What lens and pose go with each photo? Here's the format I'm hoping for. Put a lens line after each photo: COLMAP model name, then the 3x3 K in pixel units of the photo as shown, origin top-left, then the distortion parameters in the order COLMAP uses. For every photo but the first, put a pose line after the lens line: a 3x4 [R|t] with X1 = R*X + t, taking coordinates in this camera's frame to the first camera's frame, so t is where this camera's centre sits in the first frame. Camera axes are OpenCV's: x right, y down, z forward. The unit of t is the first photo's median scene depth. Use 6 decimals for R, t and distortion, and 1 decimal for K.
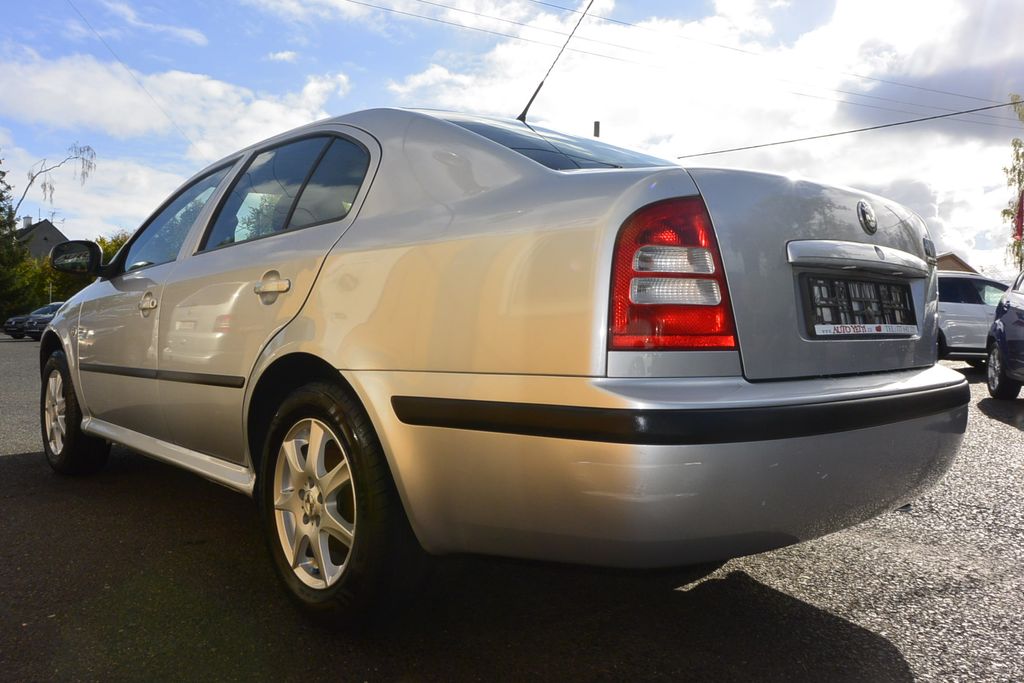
lens RADIAL K [[775.6, 0, 506.4], [0, 775.6, 347.3], [0, 0, 1]] dist [-0.004778, 0.011790]
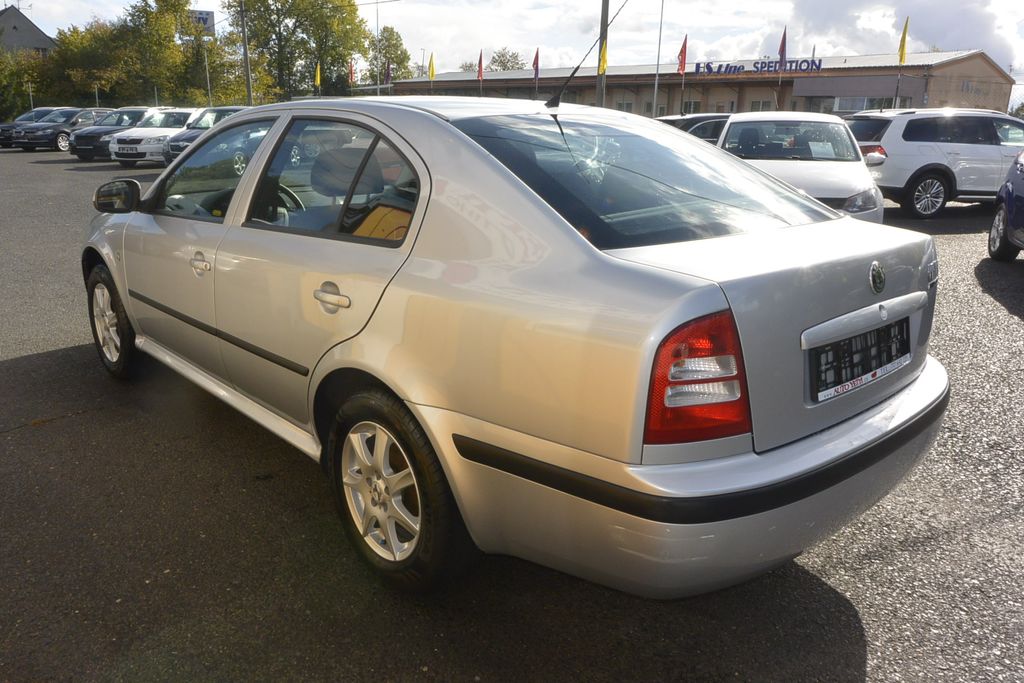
lens RADIAL K [[775.6, 0, 506.4], [0, 775.6, 347.3], [0, 0, 1]] dist [-0.004778, 0.011790]
pose [[0.999968, 0.007746, 0.002021, -0.060909], [-0.008005, 0.968321, 0.249581, -0.310956], [-0.000023, -0.249589, 0.968352, -0.092057]]
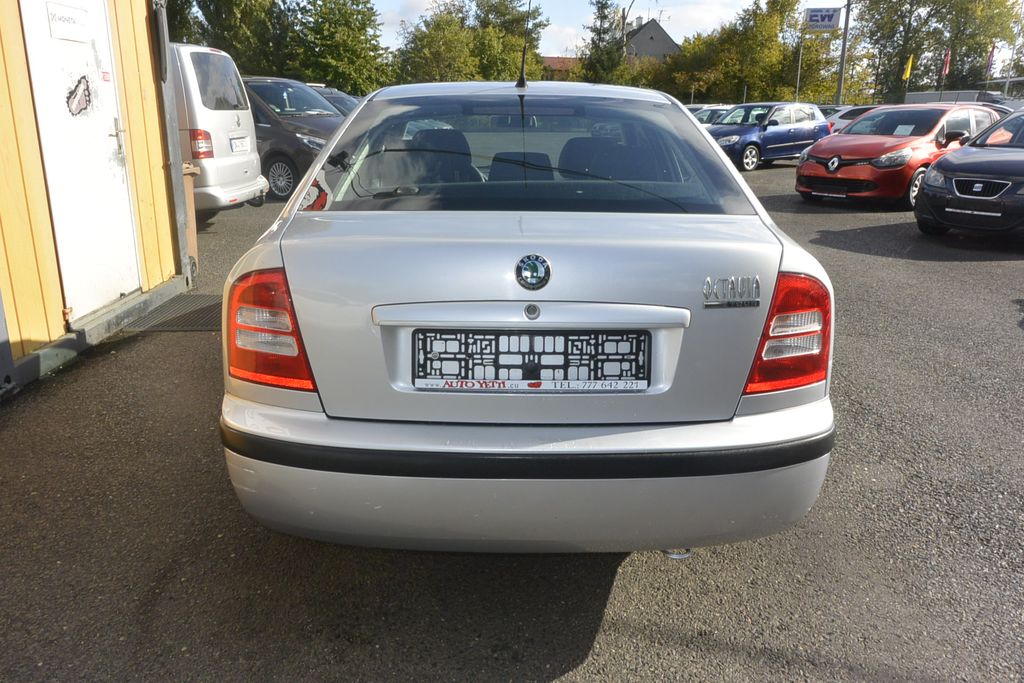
lens RADIAL K [[780.4, 0, 503.7], [0, 780.4, 341.0], [0, 0, 1]] dist [0.003038, 0.000140]
pose [[0.749563, 0.187837, -0.634723, 0.964717], [-0.026421, 0.966618, 0.254855, -0.297542], [0.661406, -0.174260, 0.729504, 0.227173]]
